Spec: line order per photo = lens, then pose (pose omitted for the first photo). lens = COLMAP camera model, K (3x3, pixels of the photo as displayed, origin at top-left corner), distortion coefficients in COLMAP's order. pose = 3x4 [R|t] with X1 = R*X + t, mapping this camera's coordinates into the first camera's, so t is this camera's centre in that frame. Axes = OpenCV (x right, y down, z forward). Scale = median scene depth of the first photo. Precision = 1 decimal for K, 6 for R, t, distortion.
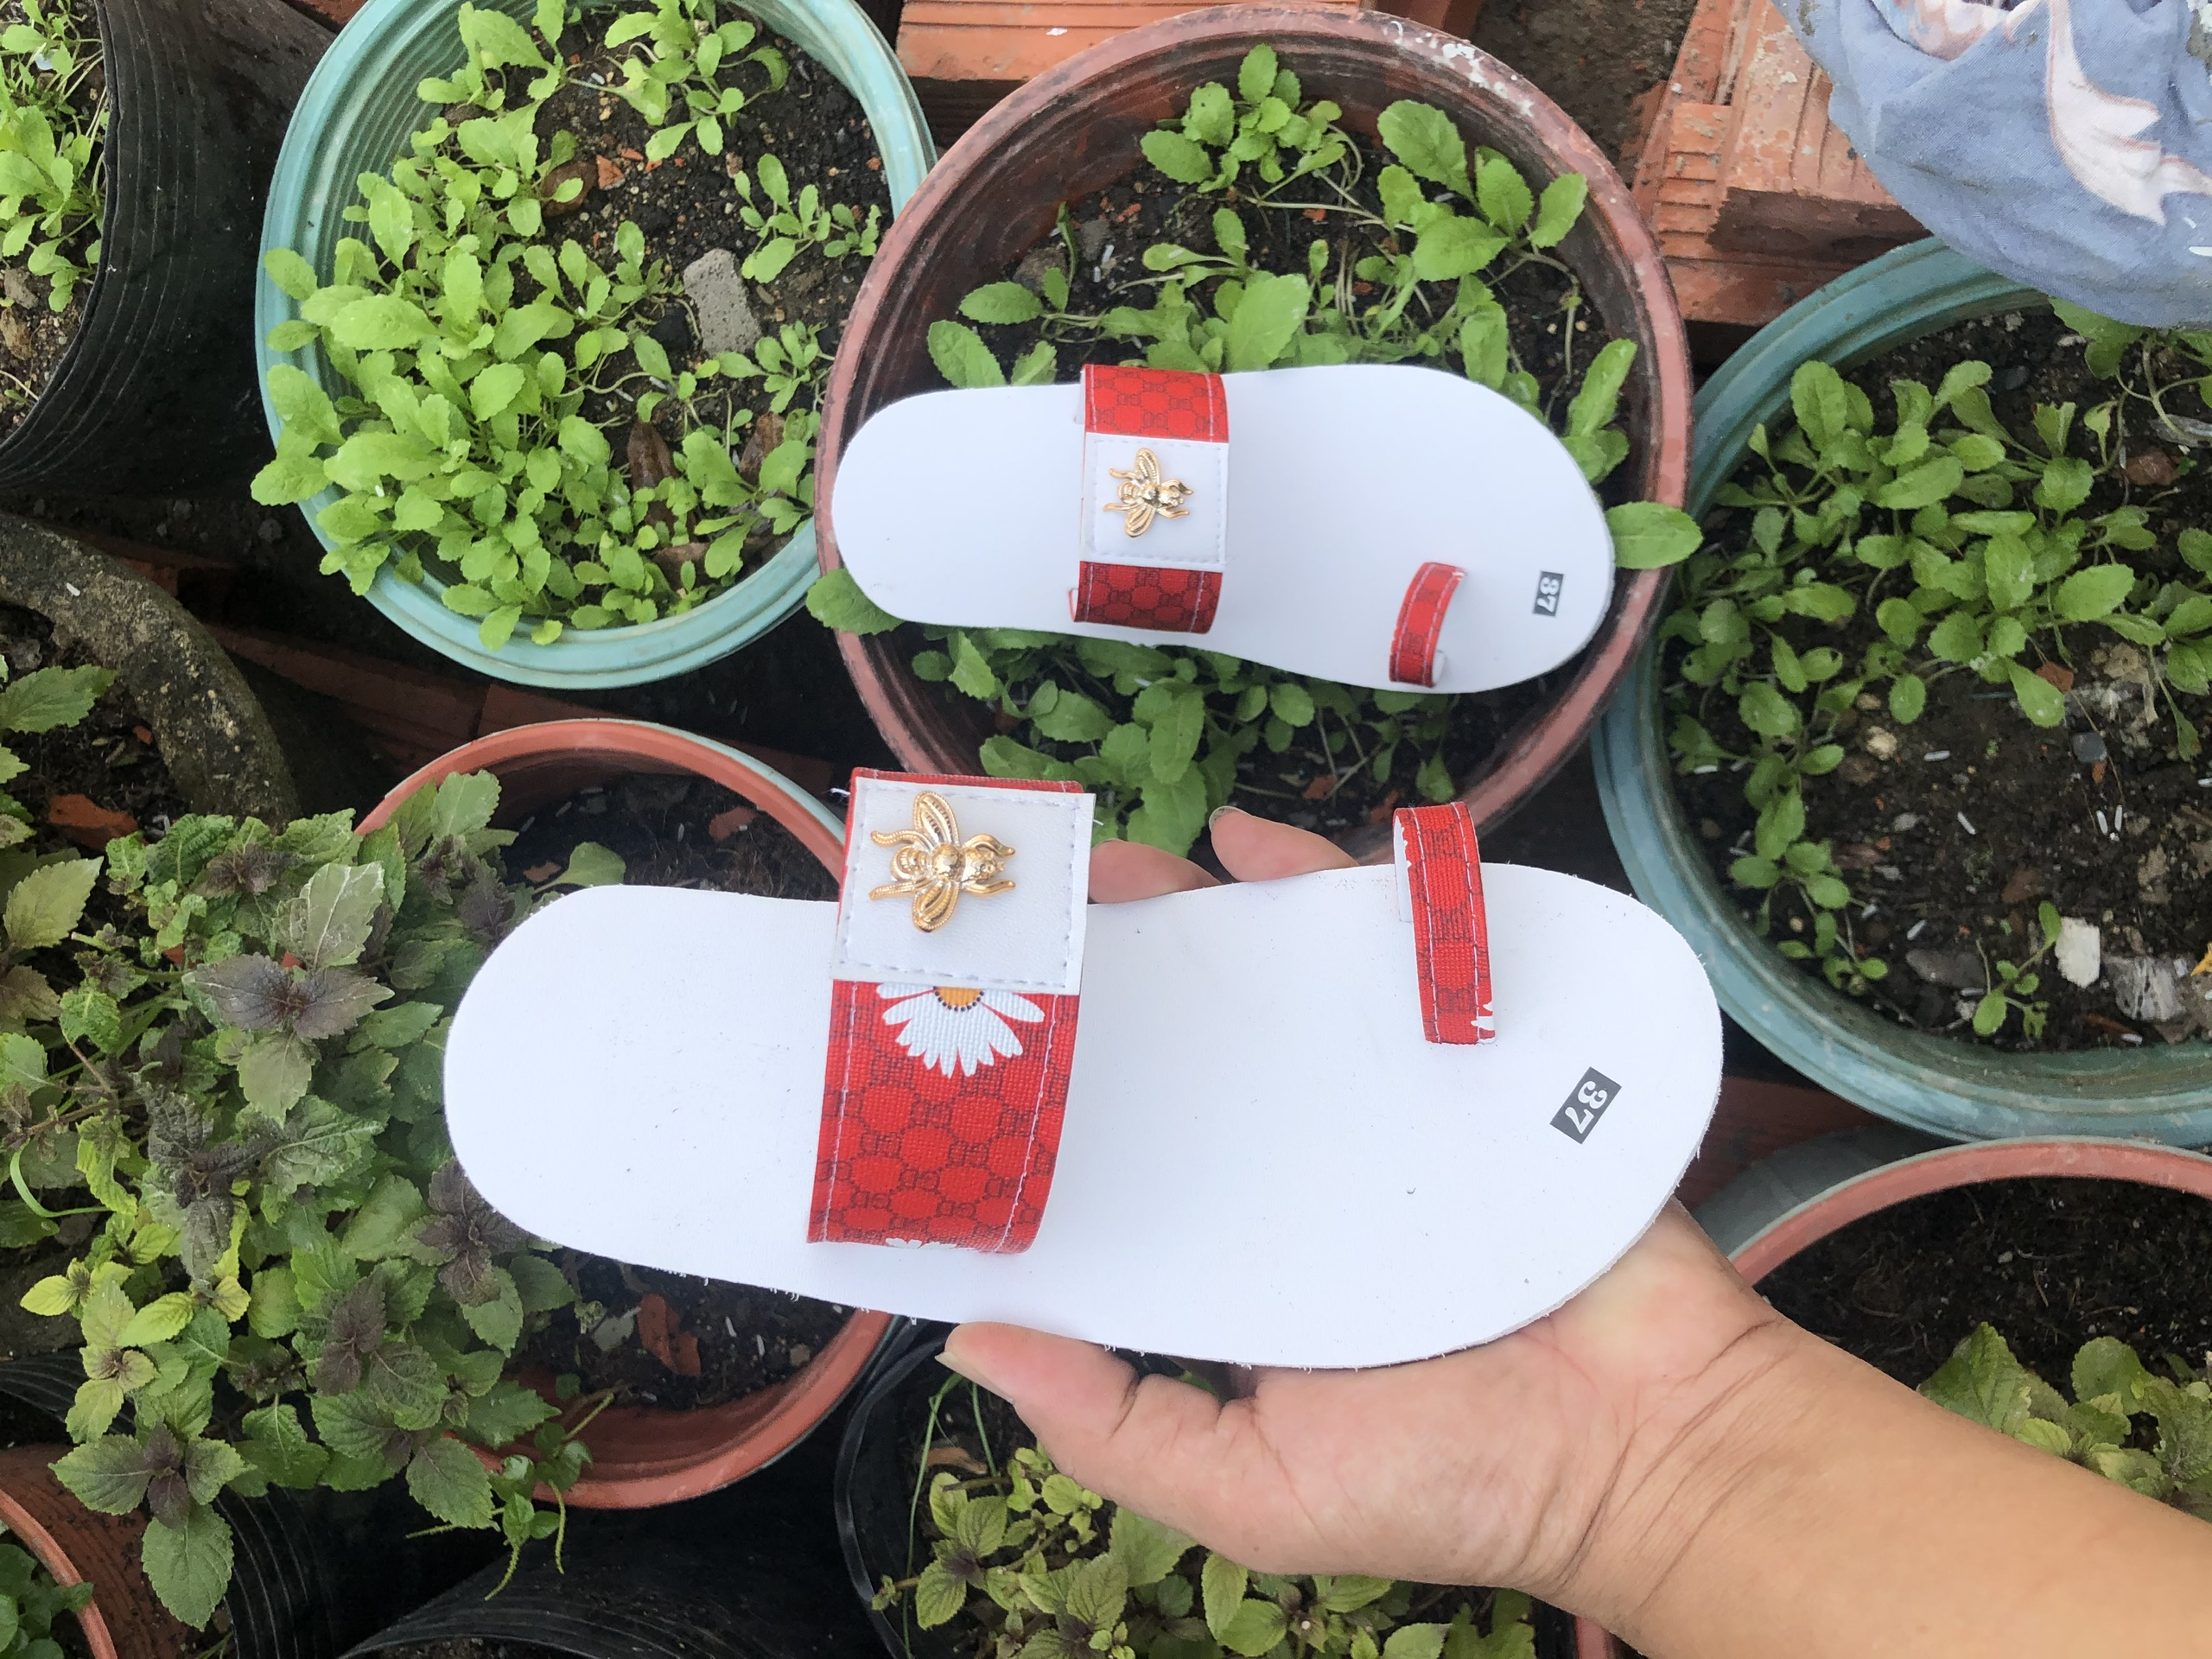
lens RADIAL K [[1807.0, 0, 1117.2], [0, 1807.0, 850.5], [0, 0, 1]] dist [0.023715, 0.001083]
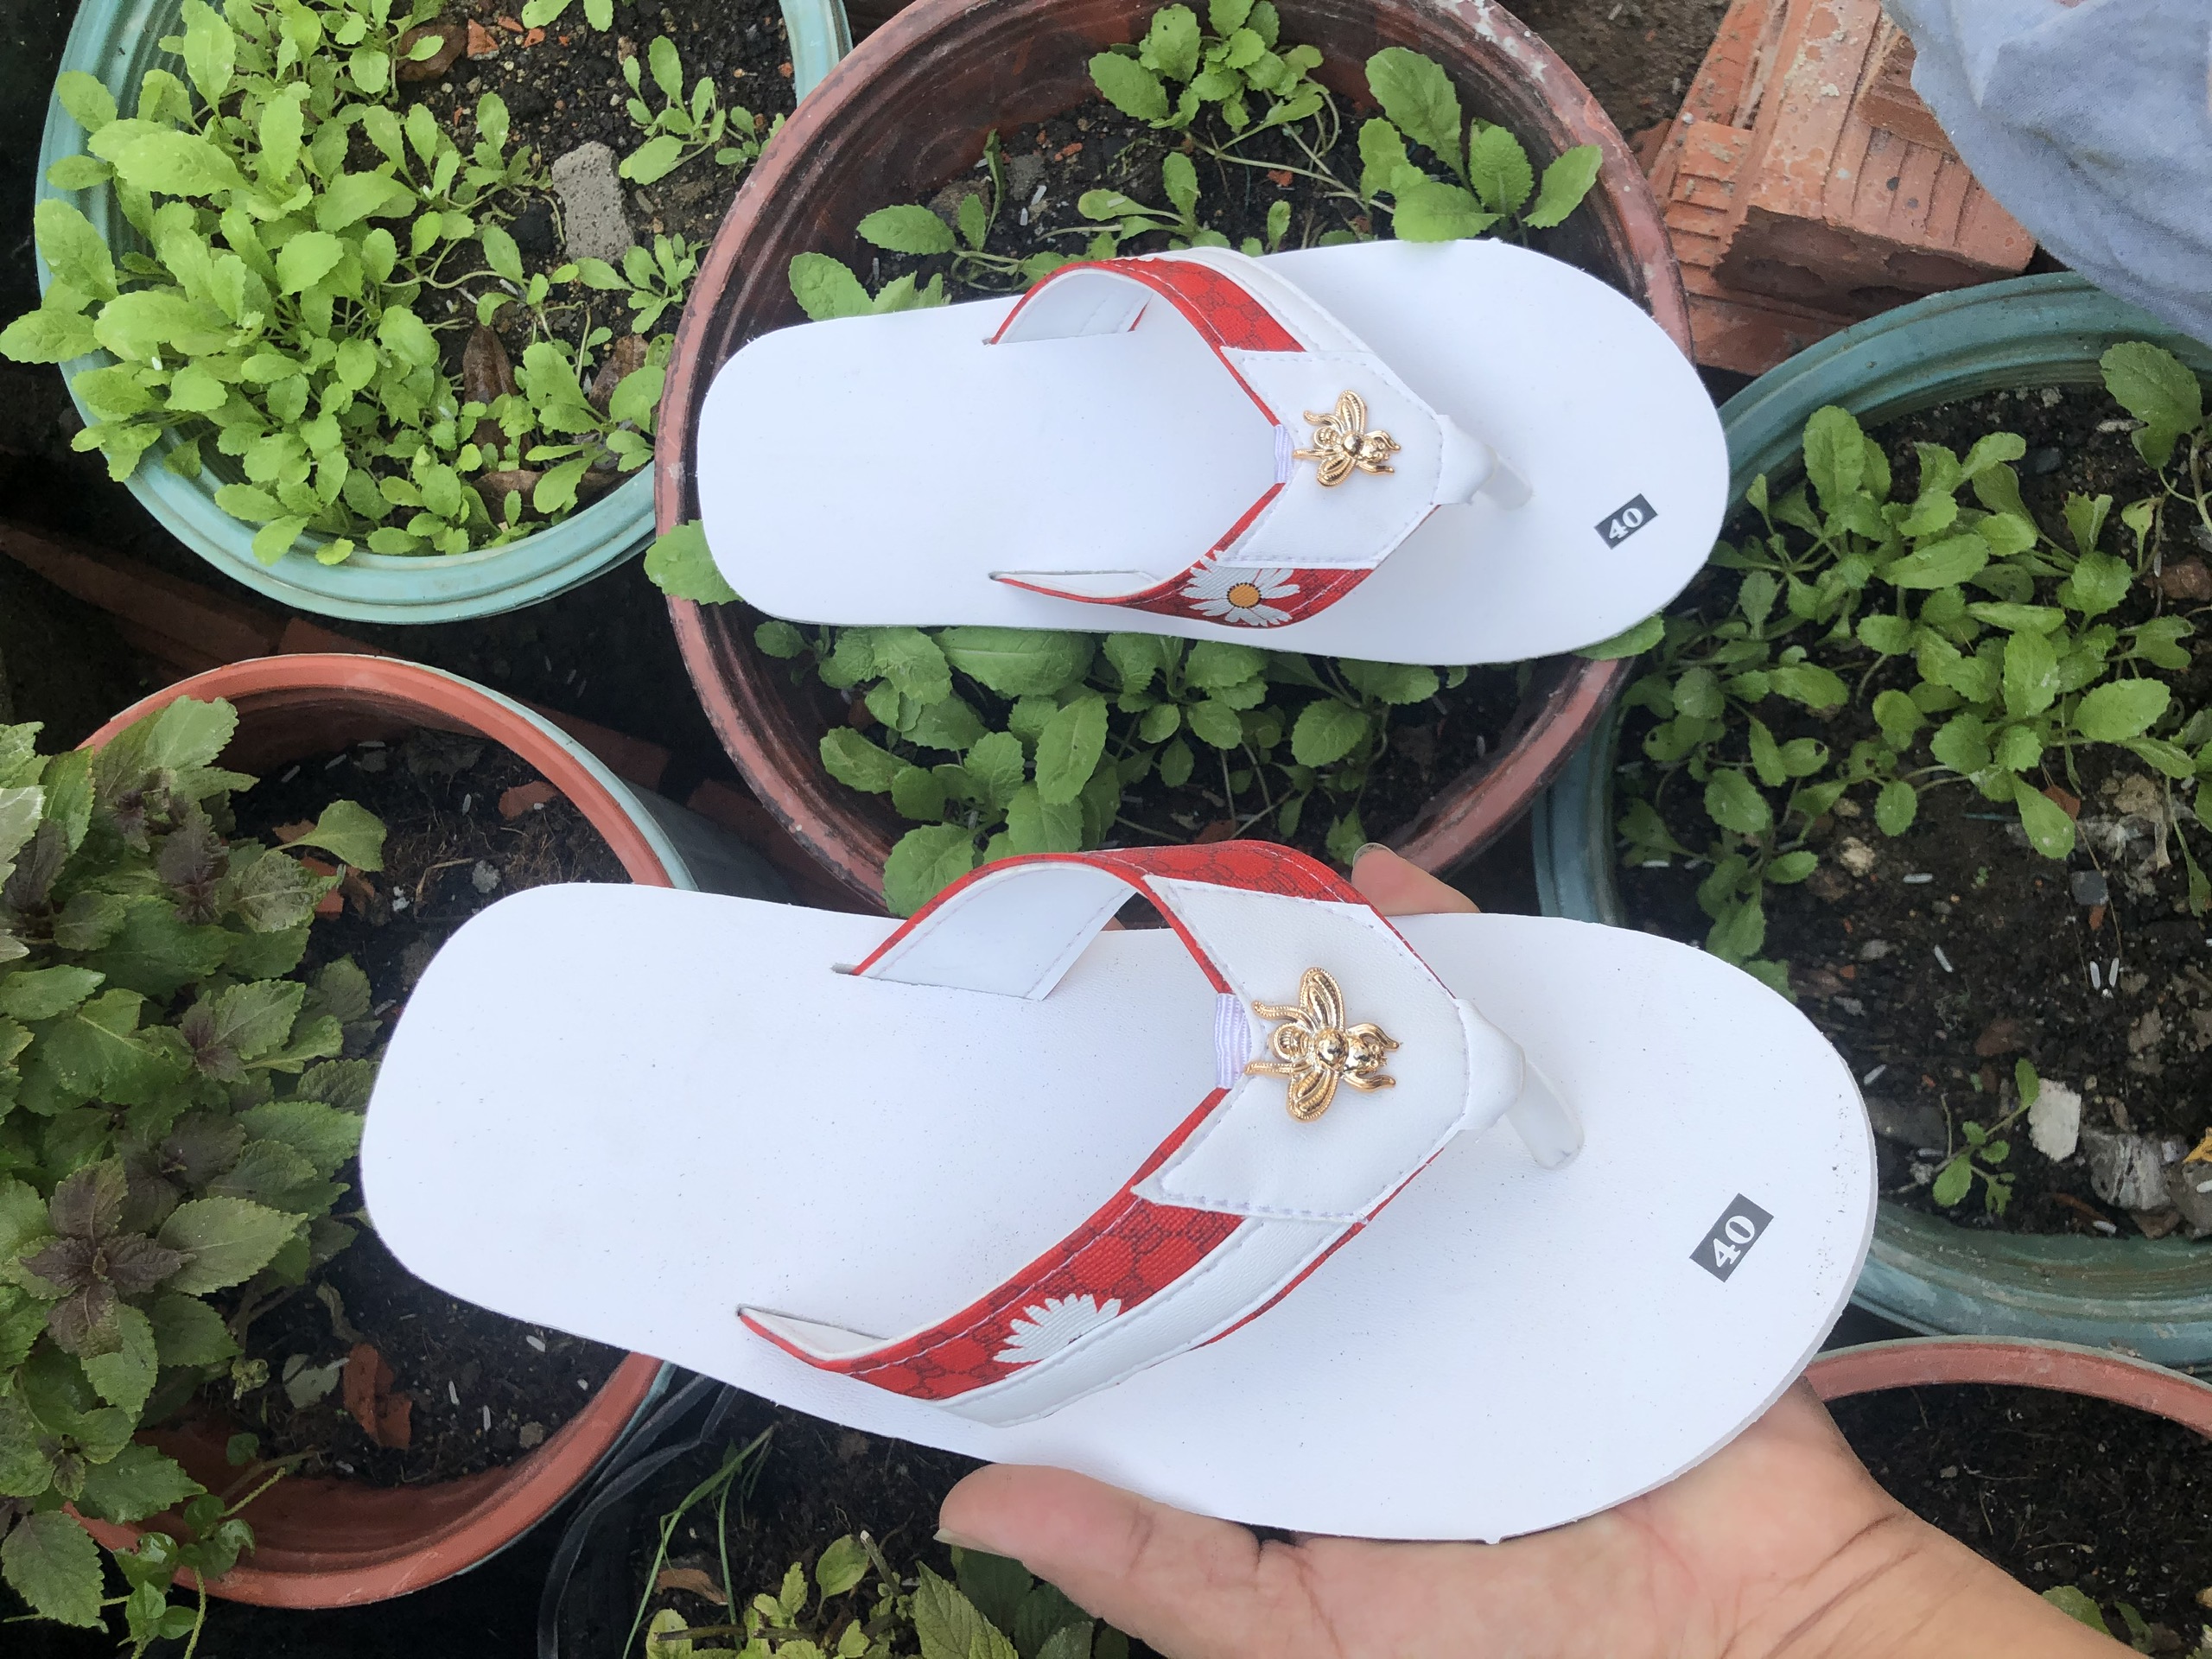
lens RADIAL K [[1807.0, 0, 1090.1], [0, 1807.0, 820.7], [0, 0, 1]] dist [0.023715, 0.001083]
pose [[0.992715, 0.113669, 0.039957, 0.018604], [-0.111726, 0.992585, -0.047880, 0.006640], [-0.045104, 0.043067, 0.998054, 0.146775]]
